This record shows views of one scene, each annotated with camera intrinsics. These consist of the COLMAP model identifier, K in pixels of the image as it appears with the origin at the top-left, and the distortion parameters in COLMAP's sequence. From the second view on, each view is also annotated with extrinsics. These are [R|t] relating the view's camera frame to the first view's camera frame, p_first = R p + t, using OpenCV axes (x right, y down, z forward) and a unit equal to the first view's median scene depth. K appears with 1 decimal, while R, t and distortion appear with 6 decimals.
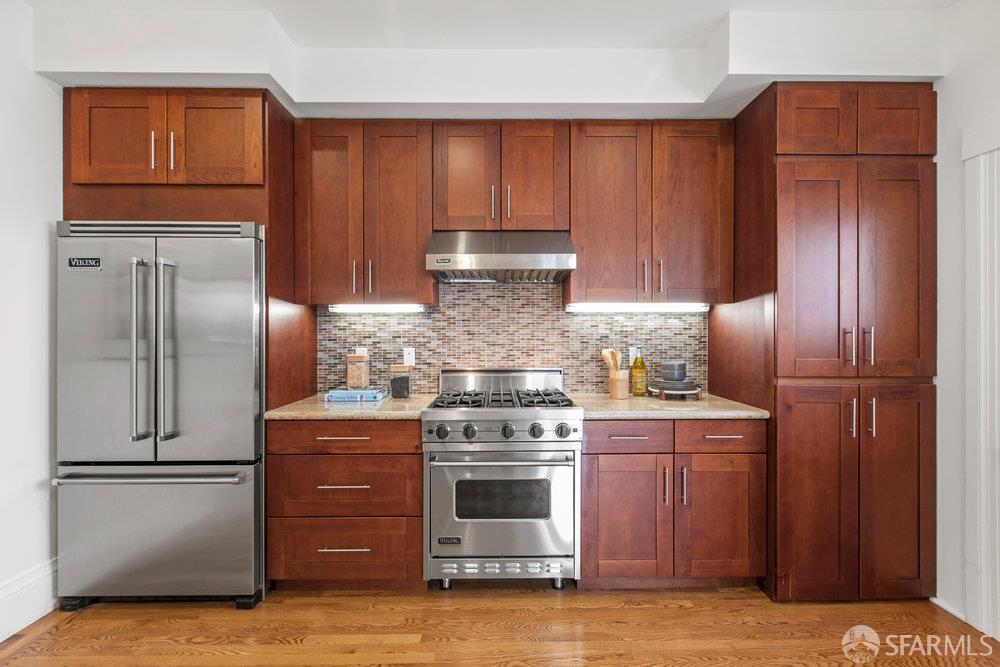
lens RADIAL K [[444.6, 0, 500.5], [0, 444.6, 335.1], [0, 0, 1]] dist [0.001205, -0.000898]
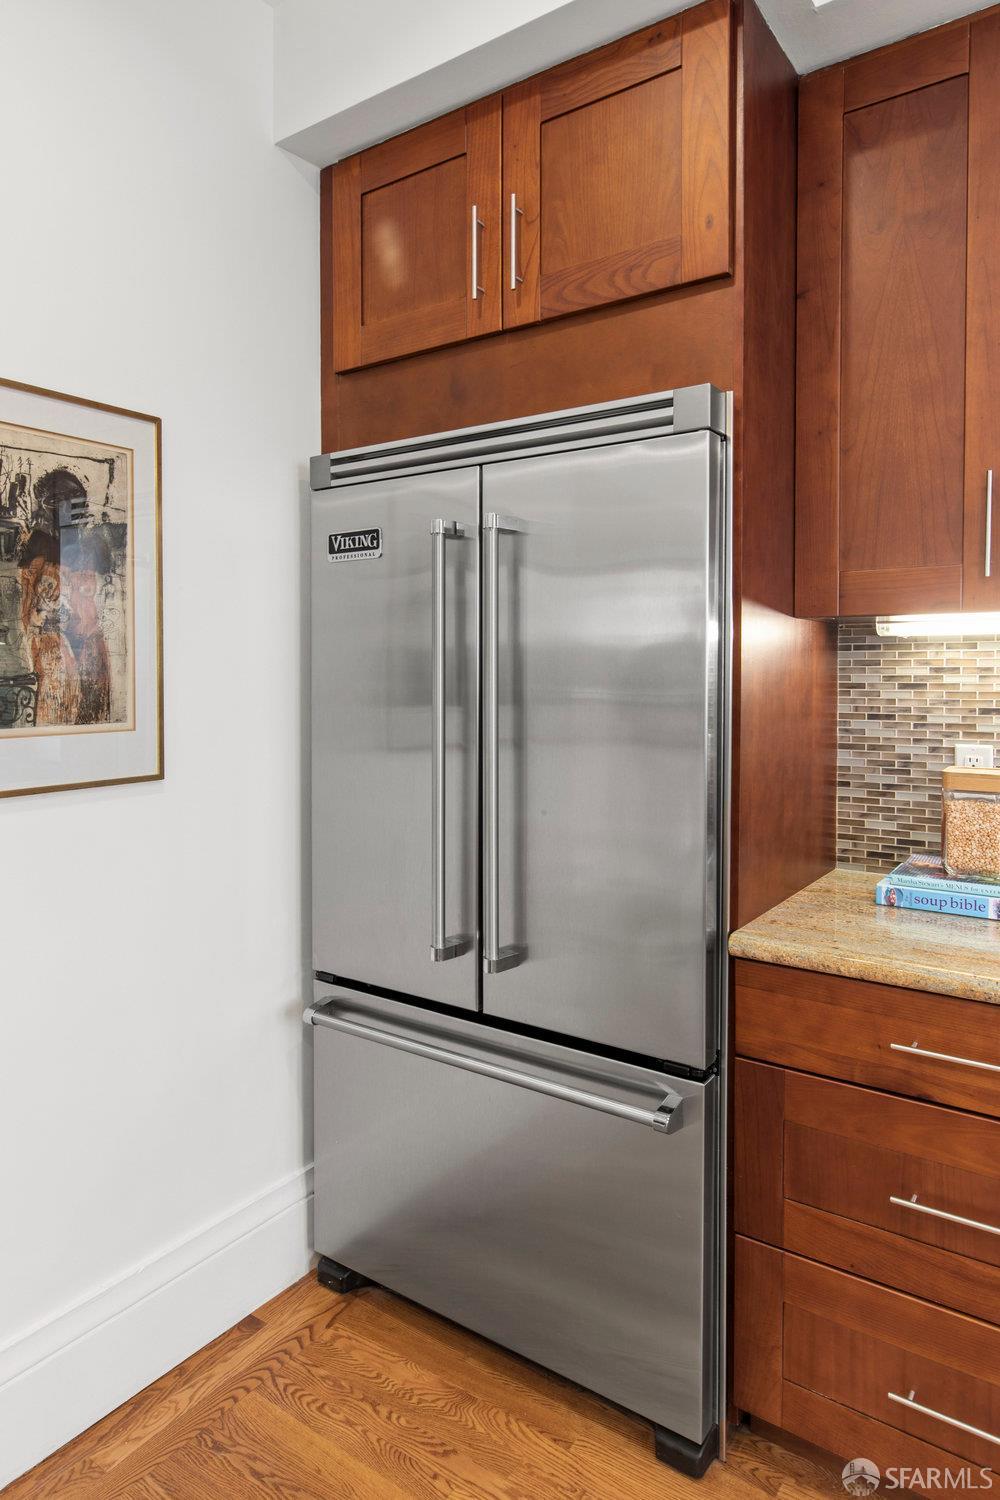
lens RADIAL K [[926.8, 0, 494.3], [0, 926.8, 696.4], [0, 0, 1]] dist [0.000251, -0.001500]
pose [[0.810684, 0.015256, -0.585285, -0.256706], [-0.001113, 0.999699, 0.024516, -0.028670], [0.585482, -0.019224, 0.810457, 0.306077]]
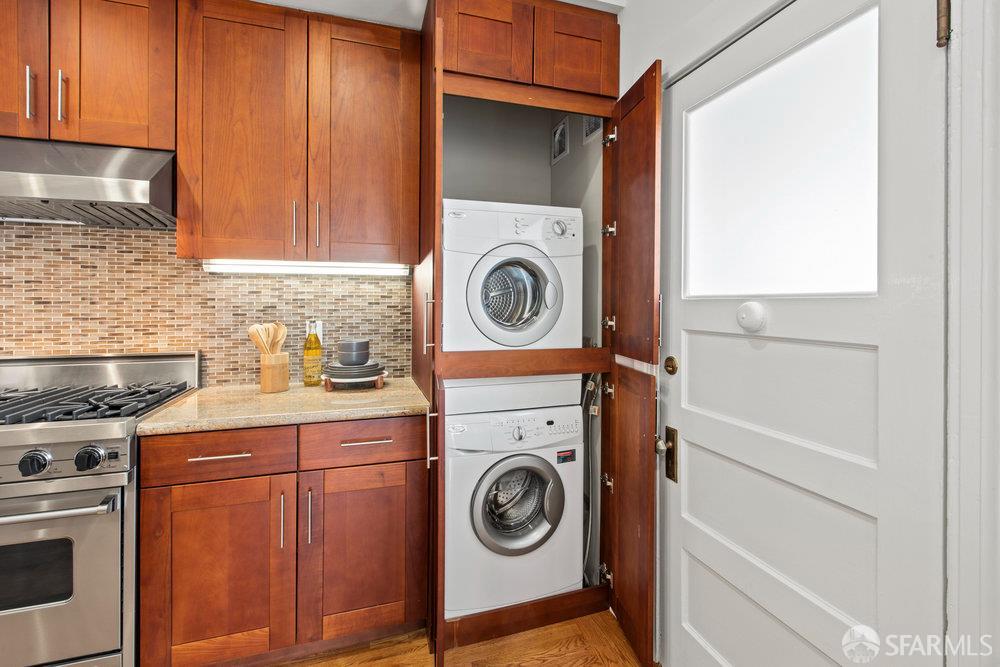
lens RADIAL K [[454.6, 0, 503.2], [0, 454.6, 305.5], [0, 0, 1]] dist [0.001294, -0.000245]
pose [[0.955595, 0.000565, 0.294681, 0.491725], [-0.001503, 0.999994, 0.002957, -0.001900], [-0.294678, -0.003268, 0.955591, 0.211458]]
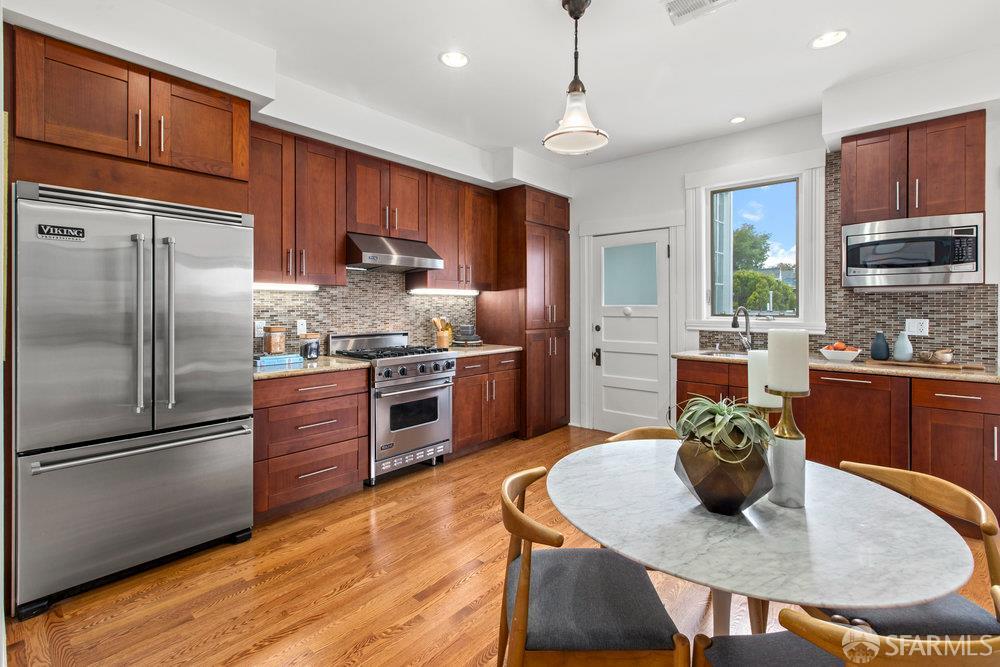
lens RADIAL K [[454.1, 0, 501.9], [0, 454.1, 309.7], [0, 0, 1]] dist [-0.001270, -0.000436]
pose [[0.668329, -0.001871, 0.743863, -0.978038], [0.001804, 0.999998, 0.000895, 0.001485], [-0.743863, 0.000744, 0.668331, -0.303387]]
